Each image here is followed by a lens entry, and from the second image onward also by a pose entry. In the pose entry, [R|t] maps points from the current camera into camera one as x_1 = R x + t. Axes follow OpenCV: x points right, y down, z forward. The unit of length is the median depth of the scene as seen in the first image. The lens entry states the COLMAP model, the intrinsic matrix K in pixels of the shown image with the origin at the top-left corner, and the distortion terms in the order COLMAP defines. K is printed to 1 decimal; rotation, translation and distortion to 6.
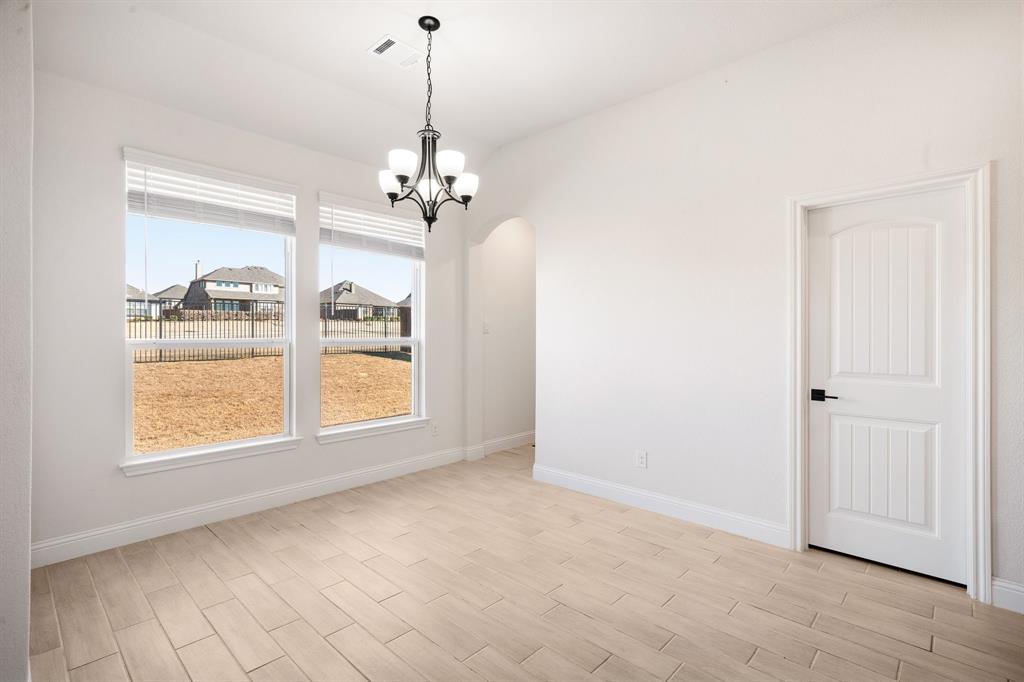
lens RADIAL K [[481.2, 0, 512.7], [0, 481.2, 337.3], [0, 0, 1]] dist [-0.000516, 0.000386]
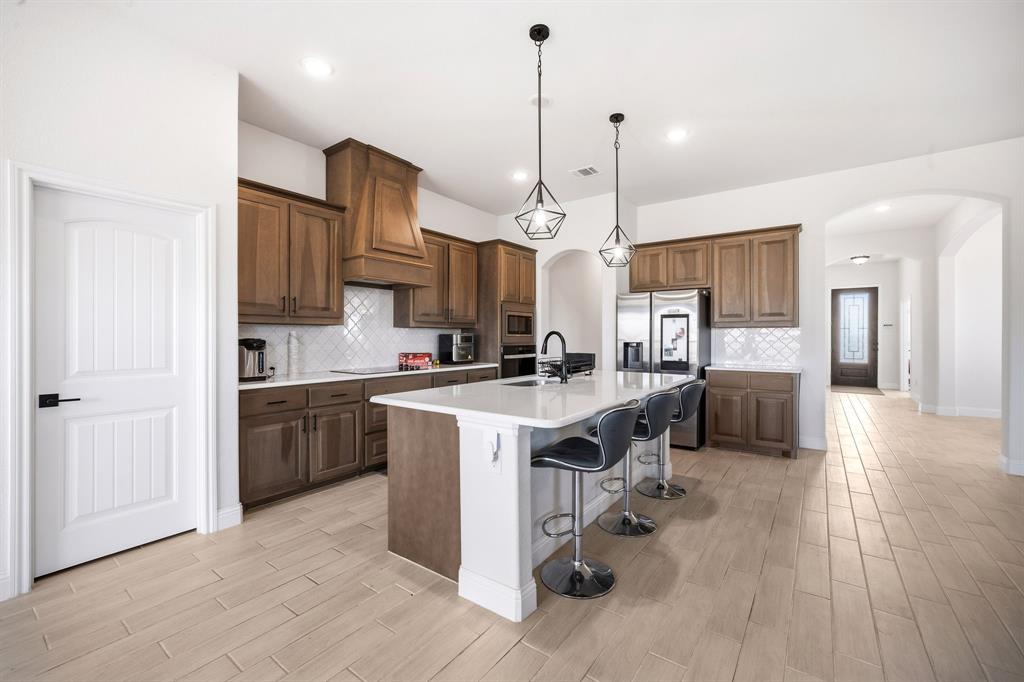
lens RADIAL K [[425.9, 0, 513.8], [0, 425.9, 340.0], [0, 0, 1]] dist [0.002130, 0.000163]
pose [[-0.141999, -0.011540, 0.989800, -0.260458], [0.001898, 0.999927, 0.011931, 0.002014], [-0.989865, 0.003573, -0.141967, 0.279467]]
